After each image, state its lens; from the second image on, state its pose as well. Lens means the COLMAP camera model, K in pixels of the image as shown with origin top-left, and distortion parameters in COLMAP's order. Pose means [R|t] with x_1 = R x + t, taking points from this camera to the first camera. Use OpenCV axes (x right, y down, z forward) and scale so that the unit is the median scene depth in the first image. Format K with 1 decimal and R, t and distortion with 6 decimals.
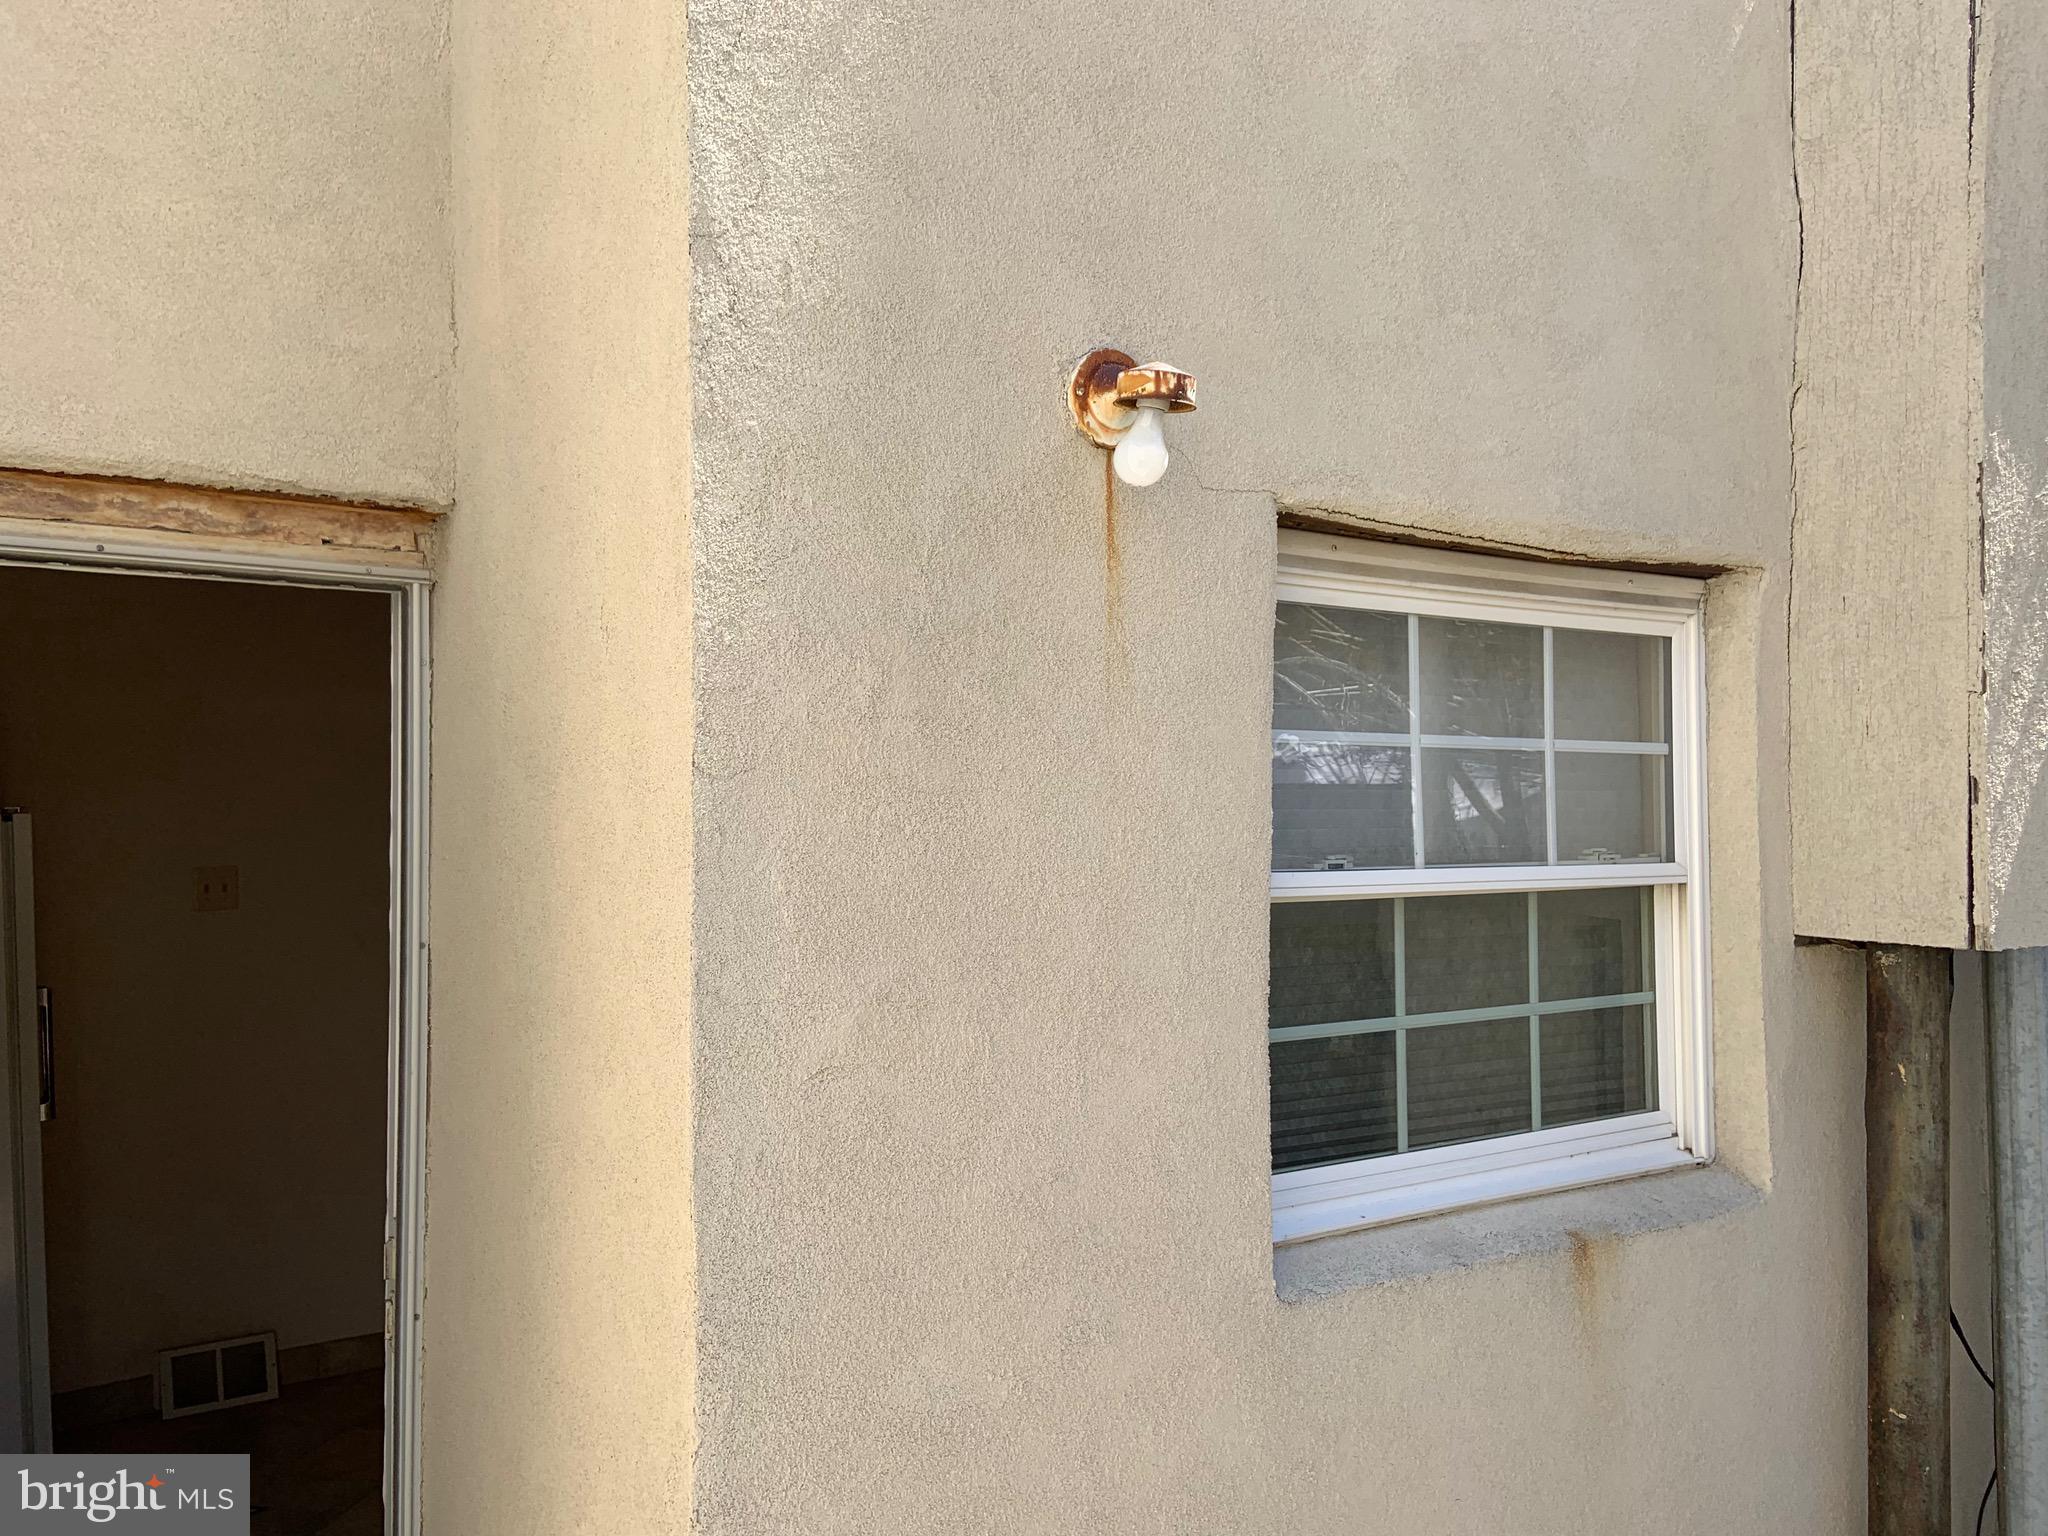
lens RADIAL K [[1543.7, 0, 1044.8], [0, 1543.7, 770.7], [0, 0, 1]] dist [0.117111, -0.142648]
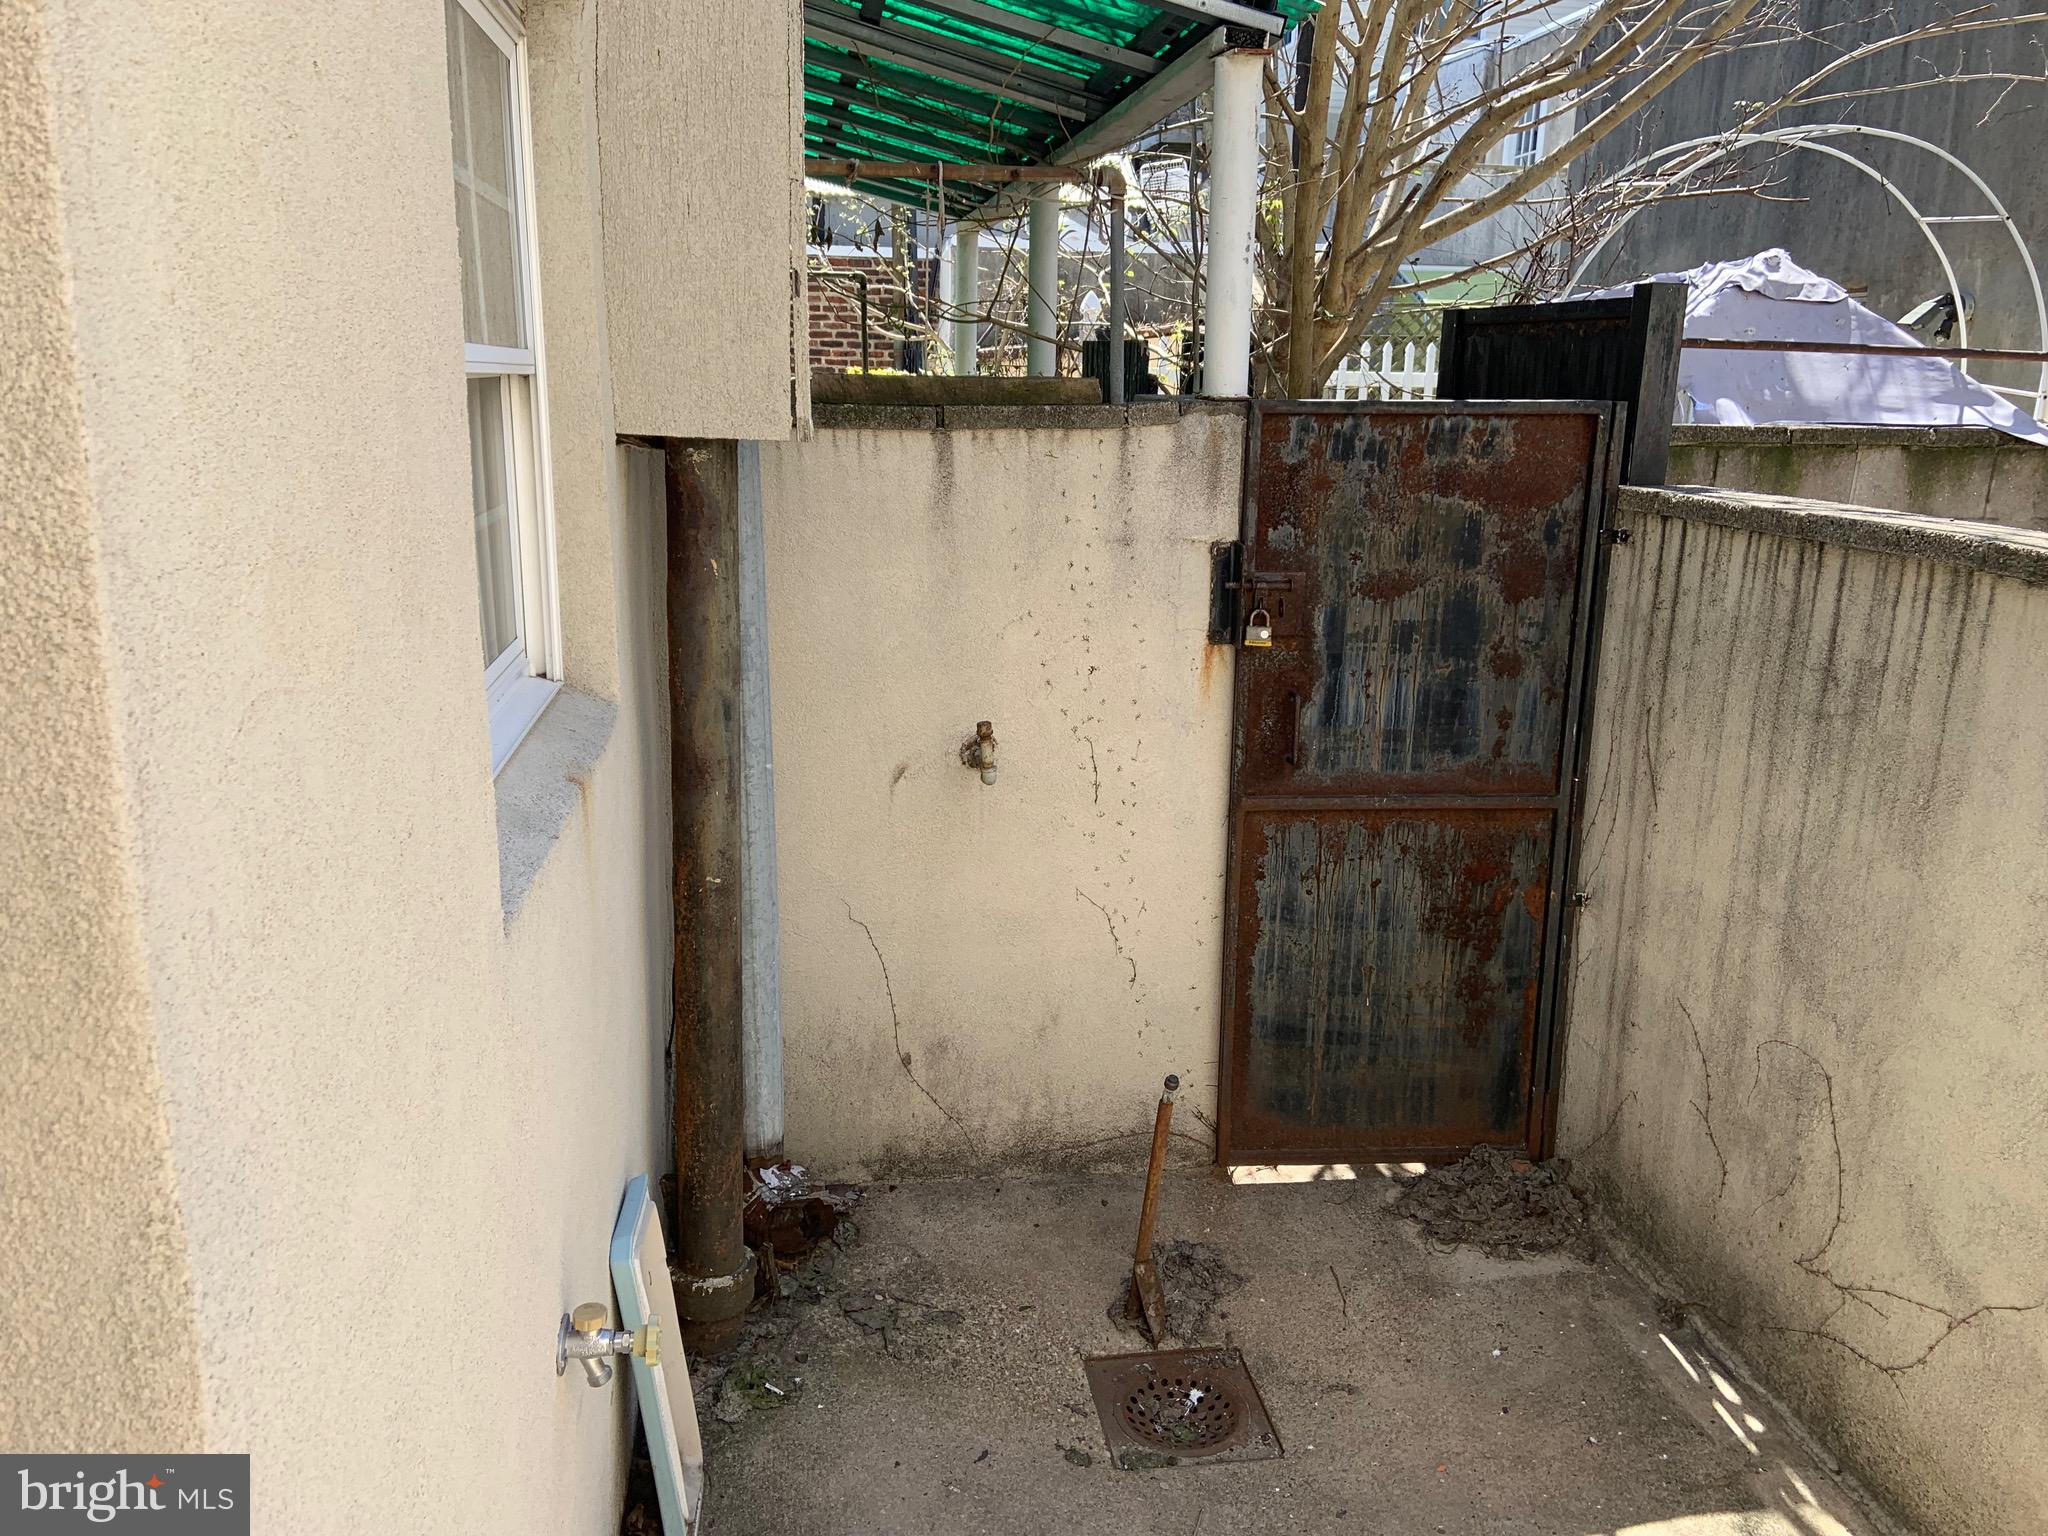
lens RADIAL K [[1543.7, 0, 1044.8], [0, 1543.7, 770.7], [0, 0, 1]] dist [0.117111, -0.142648]
pose [[0.409296, -0.209083, 0.888122, -0.356605], [-0.053738, 0.966176, 0.252224, 0.060540], [-0.910818, -0.150960, 0.384217, 0.460120]]
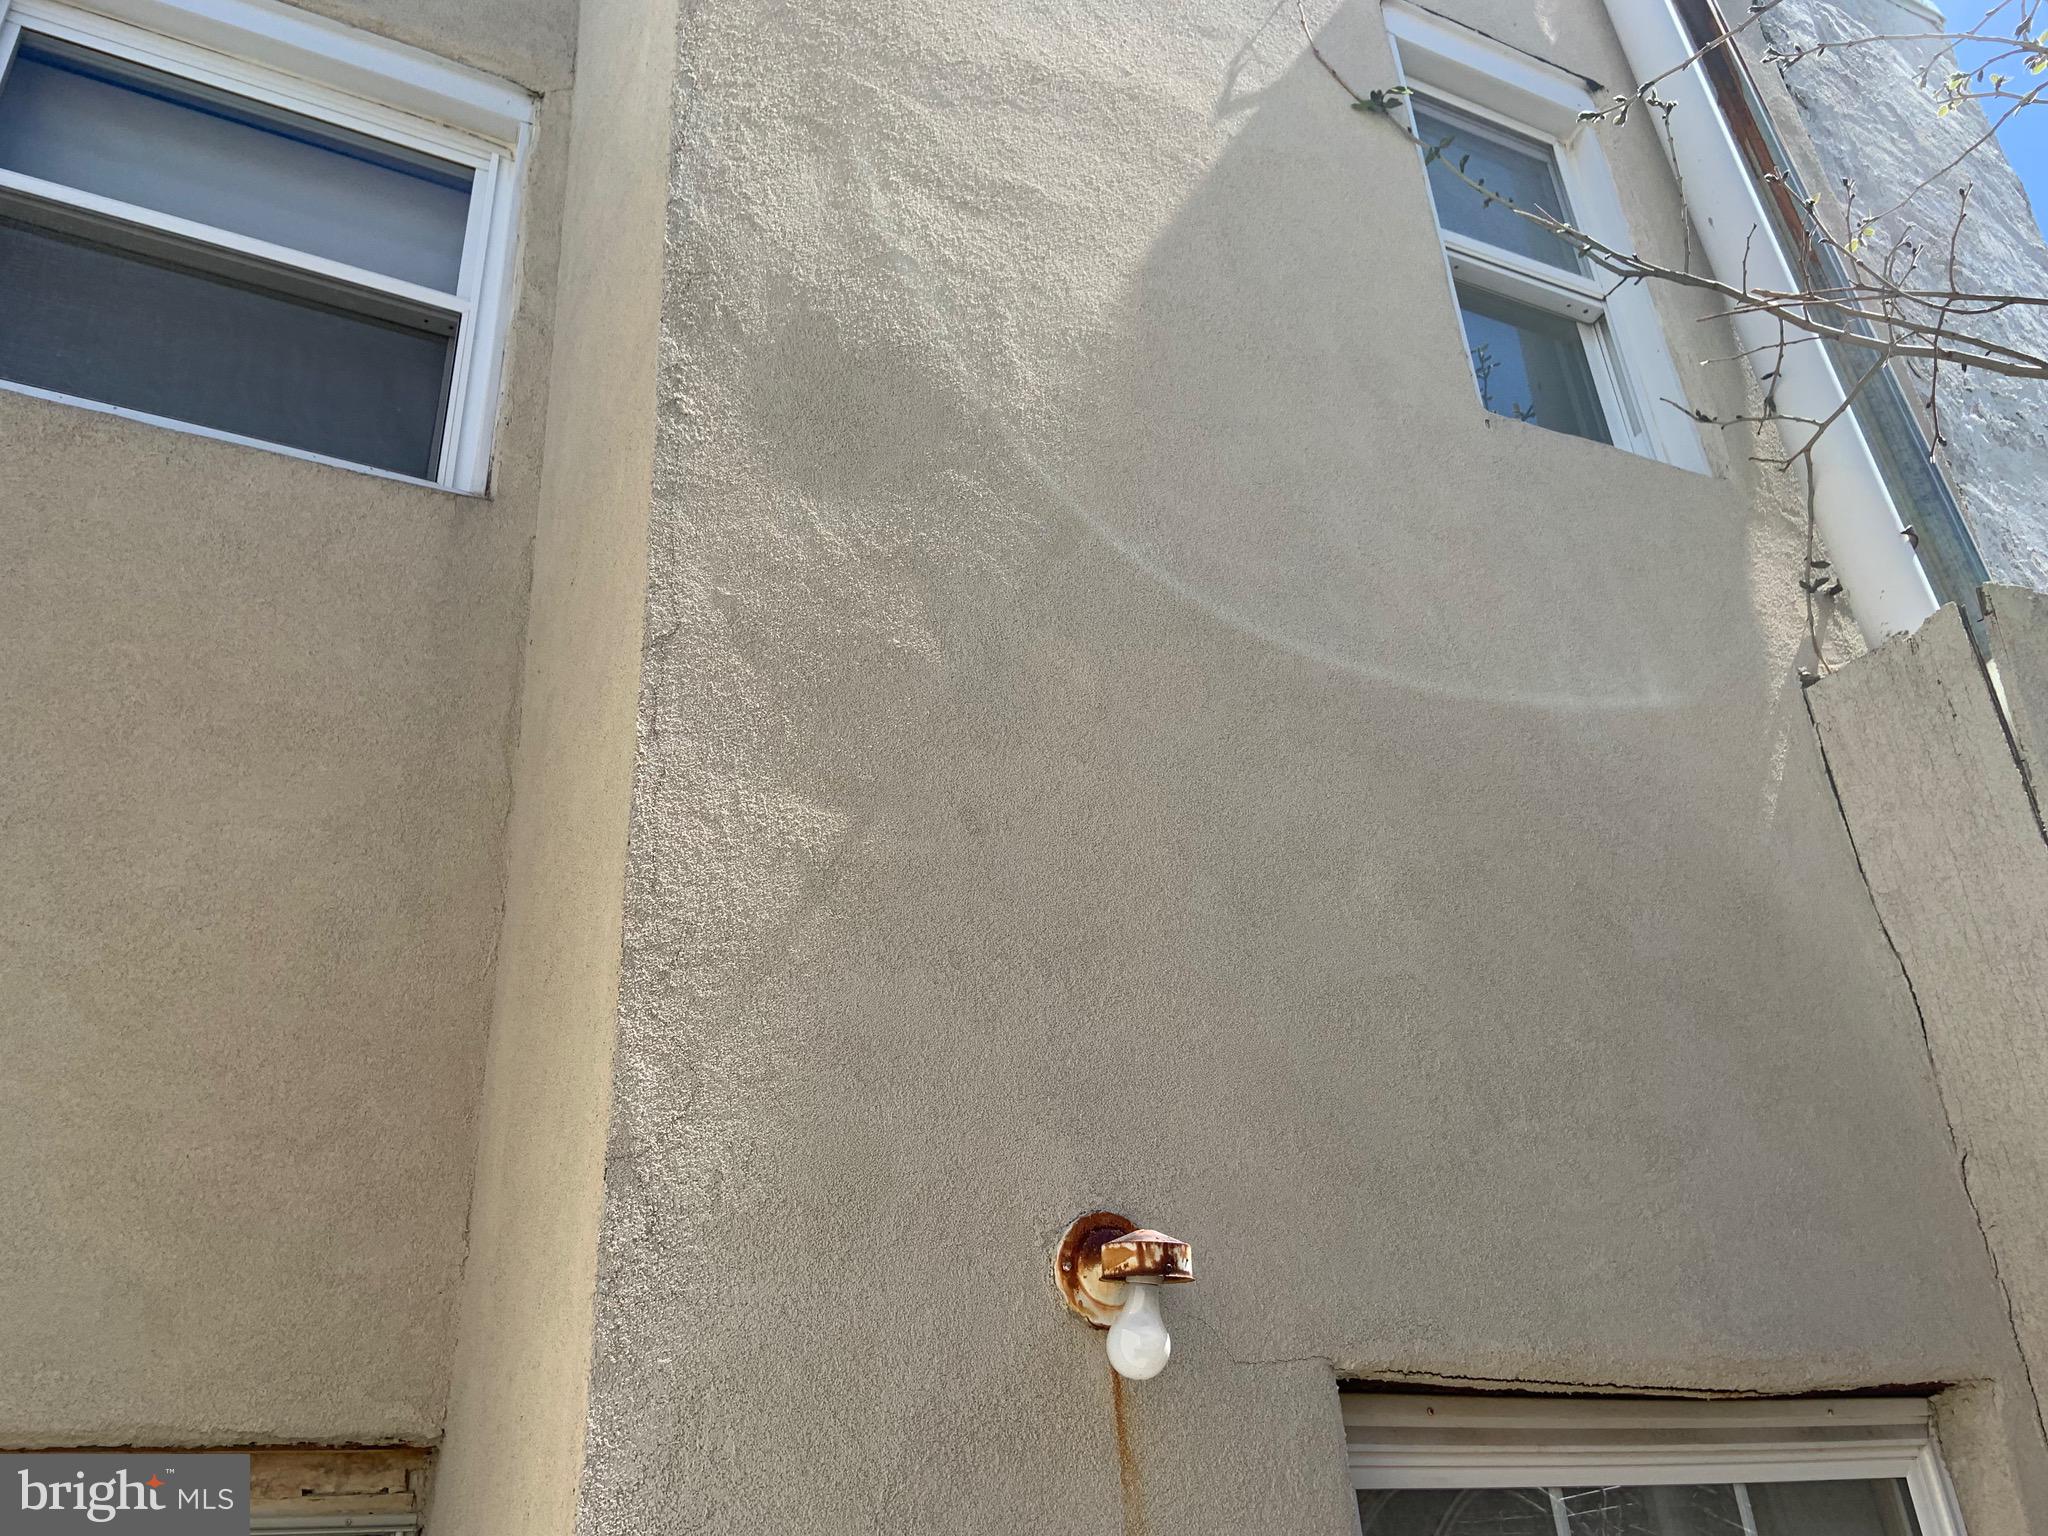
lens RADIAL K [[1566.3, 0, 1024.0], [0, 1566.3, 768.0], [0, 0, 1]] dist [0.118542, -0.152510]
pose [[0.987457, -0.120537, -0.101975, 0.100104], [0.059405, 0.882059, -0.467379, -0.060592], [0.146285, 0.455459, 0.878156, 0.063745]]
